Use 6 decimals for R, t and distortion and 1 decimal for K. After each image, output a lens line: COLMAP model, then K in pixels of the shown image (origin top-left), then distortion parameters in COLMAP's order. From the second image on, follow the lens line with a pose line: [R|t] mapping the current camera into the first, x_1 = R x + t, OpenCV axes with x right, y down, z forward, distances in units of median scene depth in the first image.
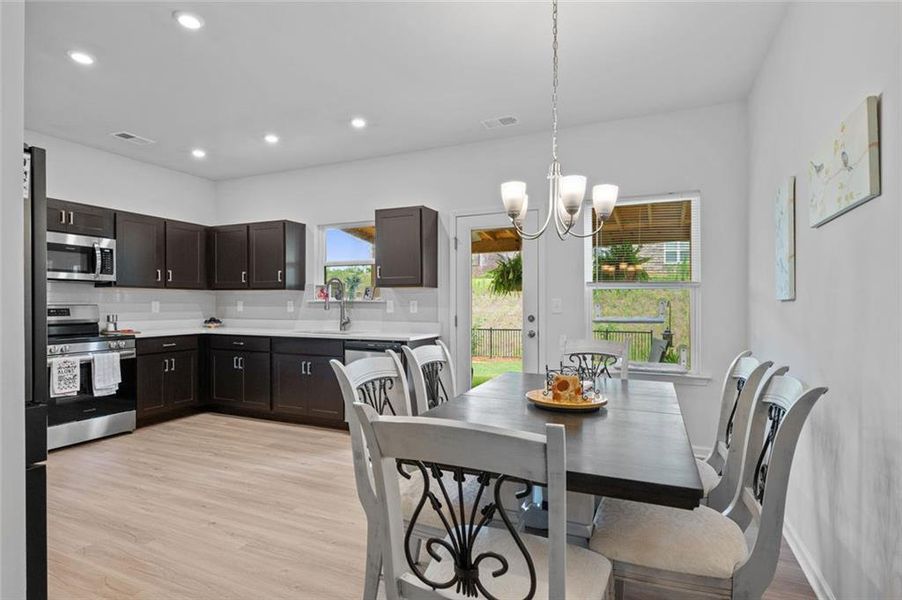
lens RADIAL K [[452.9, 0, 454.4], [0, 452.9, 300.3], [0, 0, 1]] dist [0.003253, -0.000328]
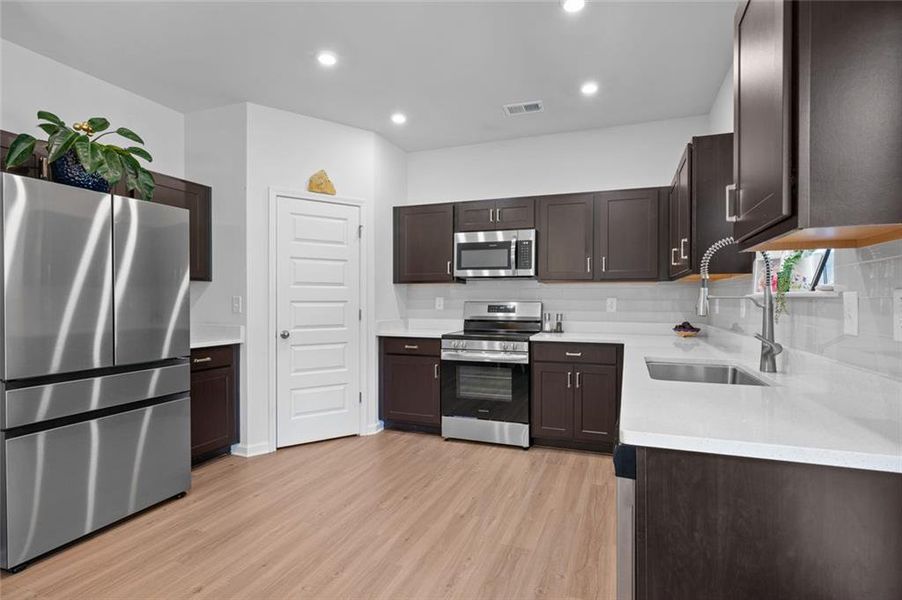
lens RADIAL K [[452.9, 0, 451.9], [0, 452.9, 302.8], [0, 0, 1]] dist [0.003253, -0.000328]
pose [[0.049951, 0.000950, -0.998751, 0.142431], [0.003173, 0.999994, 0.001110, 0.009967], [0.998747, -0.003224, 0.049947, 0.822389]]
